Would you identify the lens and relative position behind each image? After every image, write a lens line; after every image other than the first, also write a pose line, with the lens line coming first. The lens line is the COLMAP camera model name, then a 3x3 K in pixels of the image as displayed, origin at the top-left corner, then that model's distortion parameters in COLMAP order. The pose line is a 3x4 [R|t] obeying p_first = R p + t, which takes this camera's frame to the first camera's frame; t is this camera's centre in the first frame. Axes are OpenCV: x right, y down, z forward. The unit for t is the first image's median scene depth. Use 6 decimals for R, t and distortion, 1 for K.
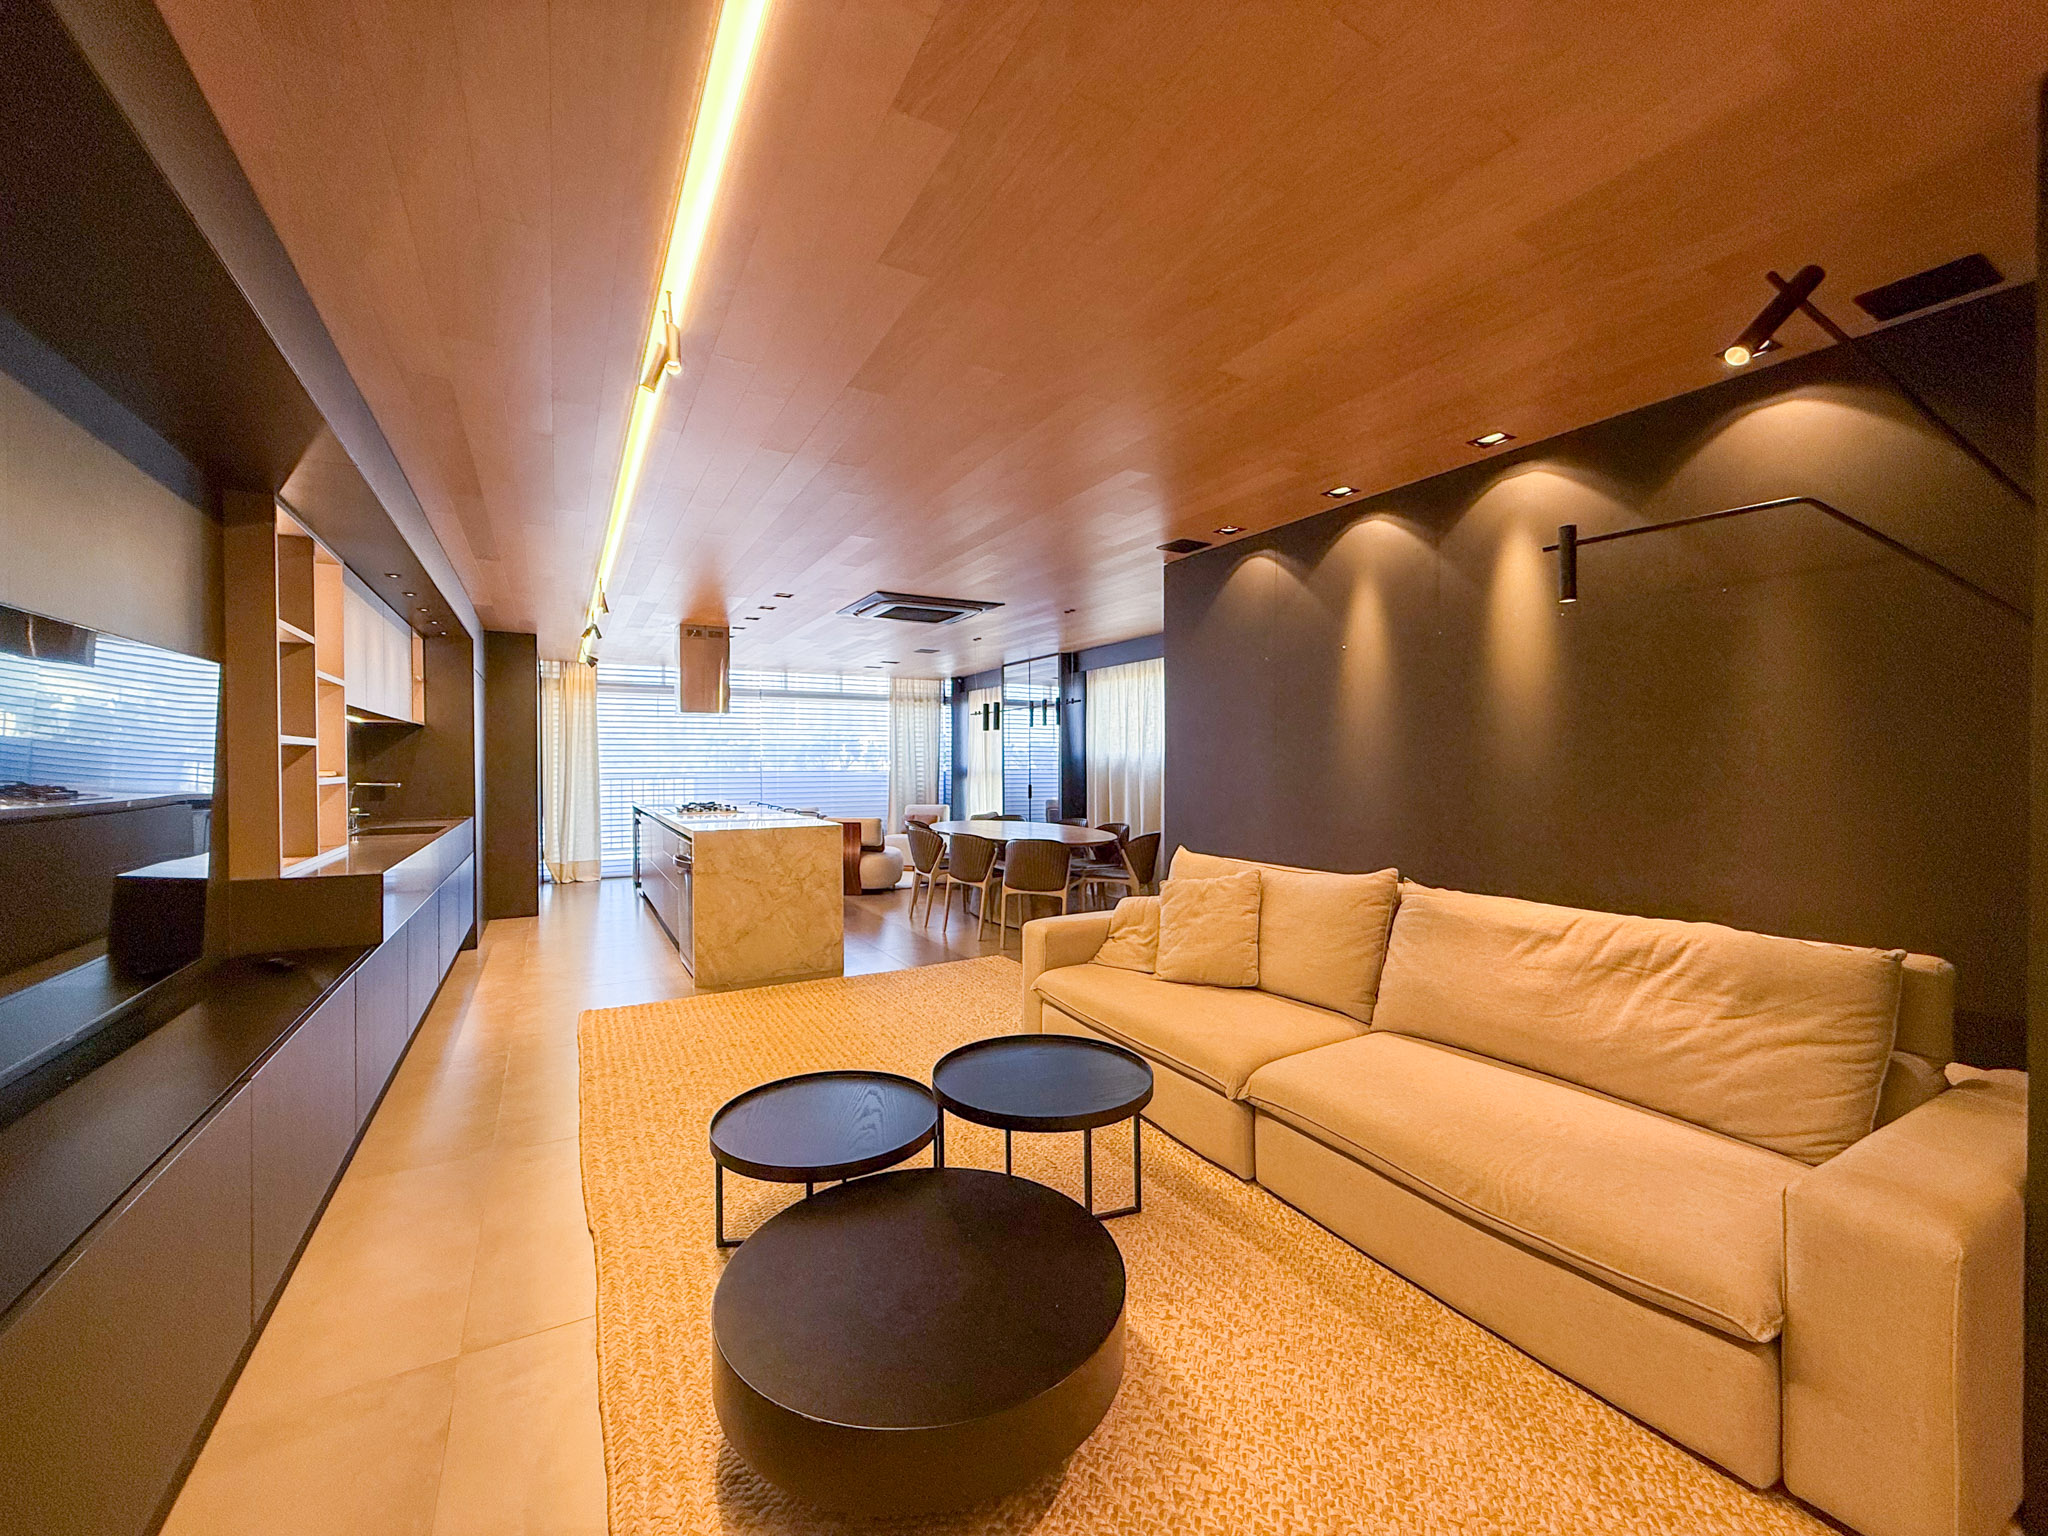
lens RADIAL K [[826.8, 0, 1019.8], [0, 826.8, 771.2], [0, 0, 1]] dist [-0.001406, 0.000215]
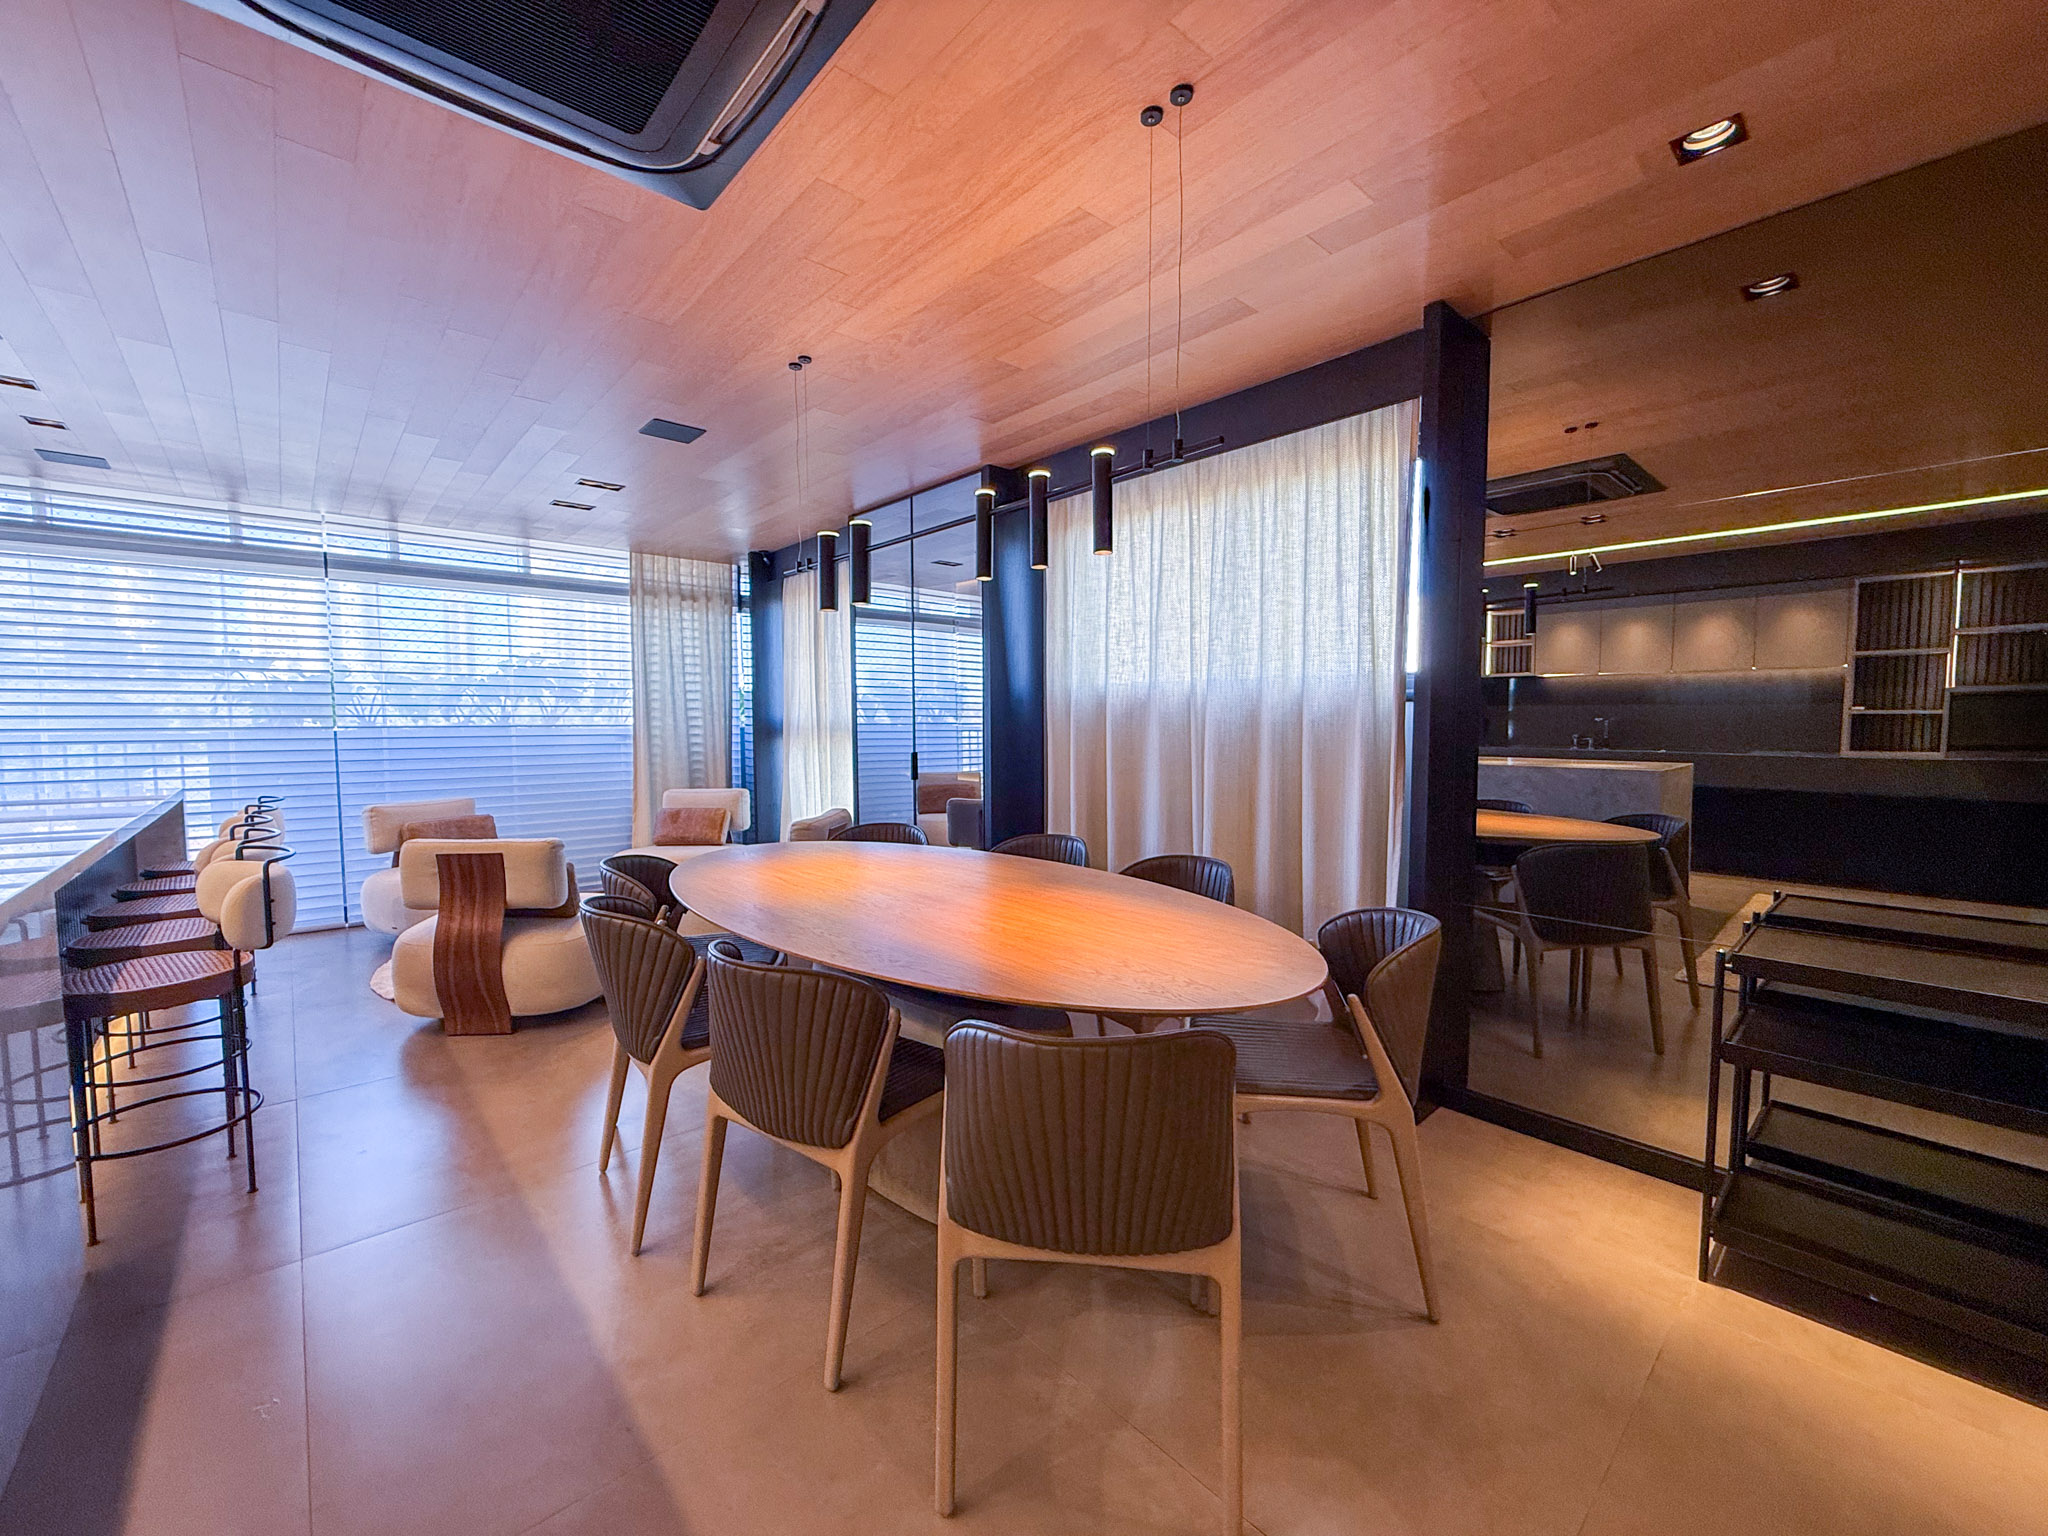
lens RADIAL K [[826.8, 0, 1019.8], [0, 826.8, 771.2], [0, 0, 1]] dist [-0.001406, 0.000215]
pose [[0.977428, -0.008536, 0.211095, -0.032319], [-0.001732, 0.998826, 0.048409, 0.003602], [-0.211261, -0.047682, 0.976266, 0.557896]]
